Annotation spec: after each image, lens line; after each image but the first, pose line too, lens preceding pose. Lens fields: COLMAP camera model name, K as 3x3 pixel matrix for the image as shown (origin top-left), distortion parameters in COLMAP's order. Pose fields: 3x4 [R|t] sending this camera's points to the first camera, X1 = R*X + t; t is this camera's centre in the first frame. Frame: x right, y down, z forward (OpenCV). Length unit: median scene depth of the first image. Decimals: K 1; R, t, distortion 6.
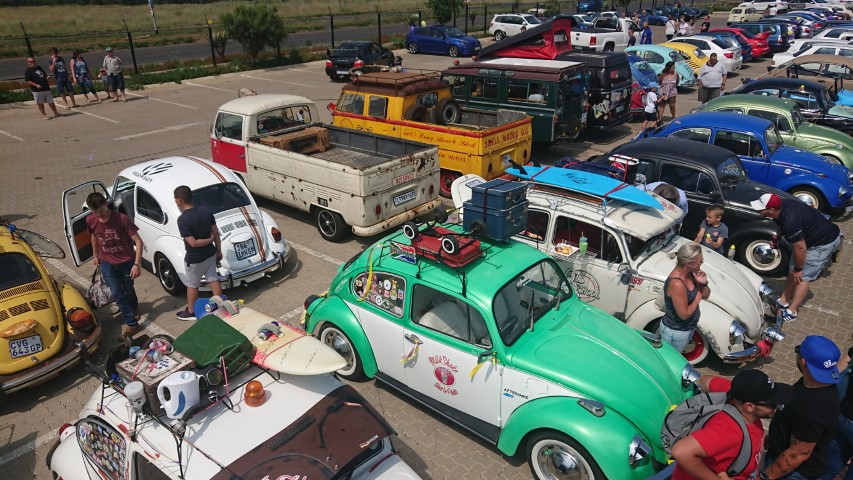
lens RADIAL K [[587.5, 0, 426.5], [0, 587.5, 240.0], [0, 0, 1]] dist [-0.005805, 0.009050]
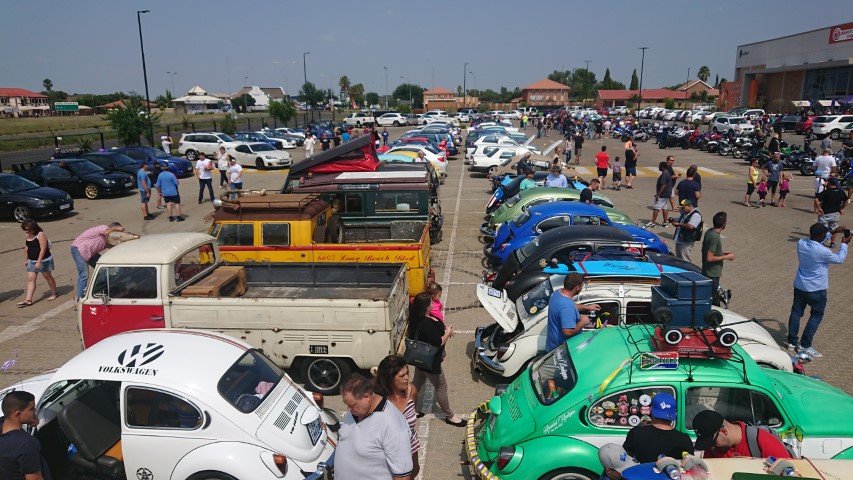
lens RADIAL K [[587.5, 0, 426.5], [0, 587.5, 240.0], [0, 0, 1]] dist [-0.005805, 0.009050]
pose [[0.818019, -0.132422, 0.559741, -0.642256], [0.232286, 0.966309, -0.110861, -0.113002], [-0.526202, 0.220706, 0.821219, 0.267918]]
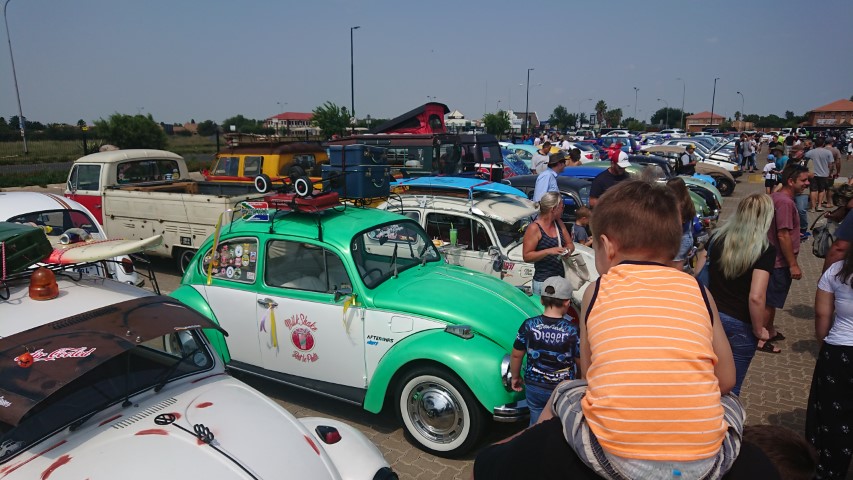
lens RADIAL K [[587.5, 0, 426.5], [0, 587.5, 240.0], [0, 0, 1]] dist [-0.005805, 0.009050]
pose [[0.984211, -0.025806, 0.175106, 0.045581], [0.064491, 0.973591, -0.218999, 0.209577], [-0.164830, 0.226834, 0.959884, 0.059130]]
